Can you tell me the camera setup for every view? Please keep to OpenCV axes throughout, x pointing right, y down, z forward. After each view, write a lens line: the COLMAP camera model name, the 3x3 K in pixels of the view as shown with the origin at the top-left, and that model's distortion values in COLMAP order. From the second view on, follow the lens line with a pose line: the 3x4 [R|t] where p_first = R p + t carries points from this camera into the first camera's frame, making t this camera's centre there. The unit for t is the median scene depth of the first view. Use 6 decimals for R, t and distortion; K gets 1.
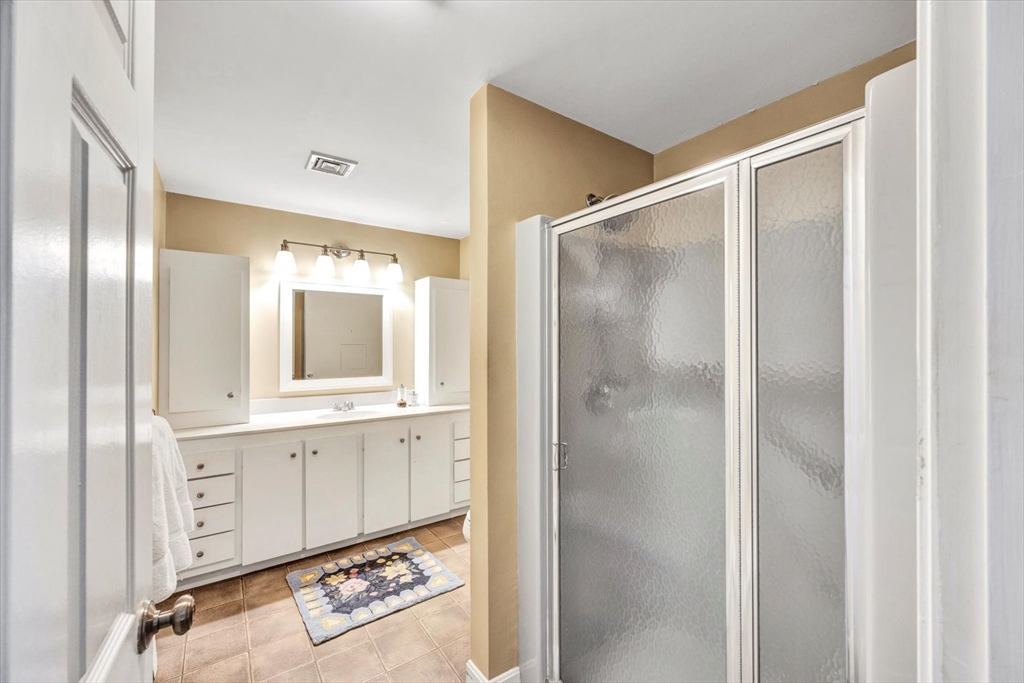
lens RADIAL K [[416.3, 0, 496.8], [0, 416.3, 341.8], [0, 0, 1]] dist [-0.000910, 0.000098]
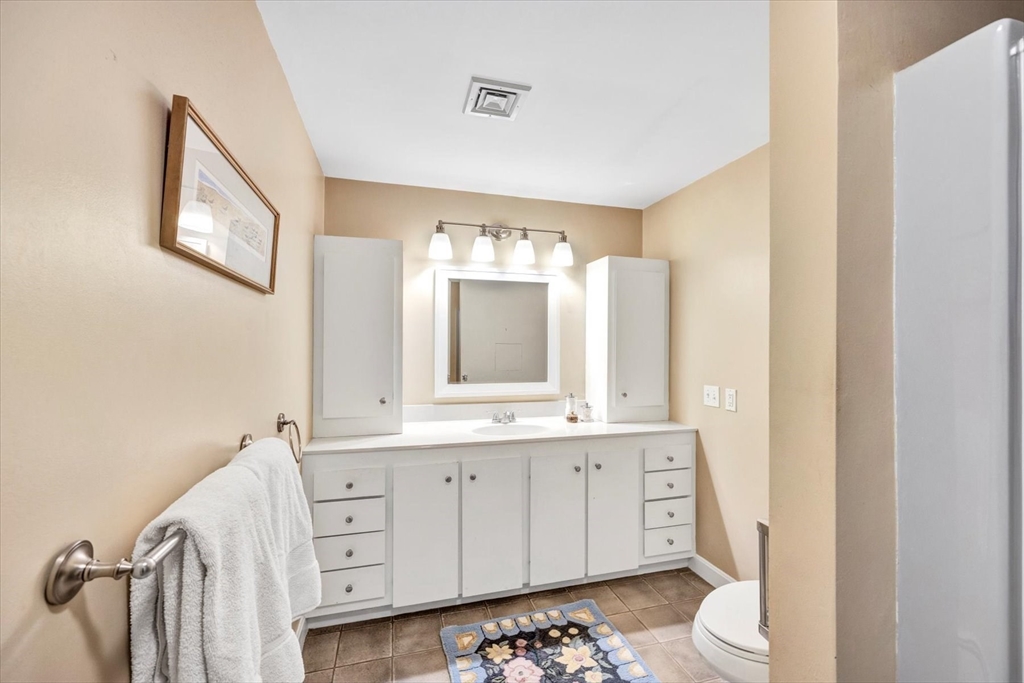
lens RADIAL K [[416.3, 0, 496.8], [0, 416.3, 341.8], [0, 0, 1]] dist [-0.000910, 0.000098]
pose [[0.942998, 0.002542, -0.332788, -0.124951], [-0.002685, 0.999996, 0.000032, 0.004935], [0.332787, 0.000863, 0.943002, 0.253960]]
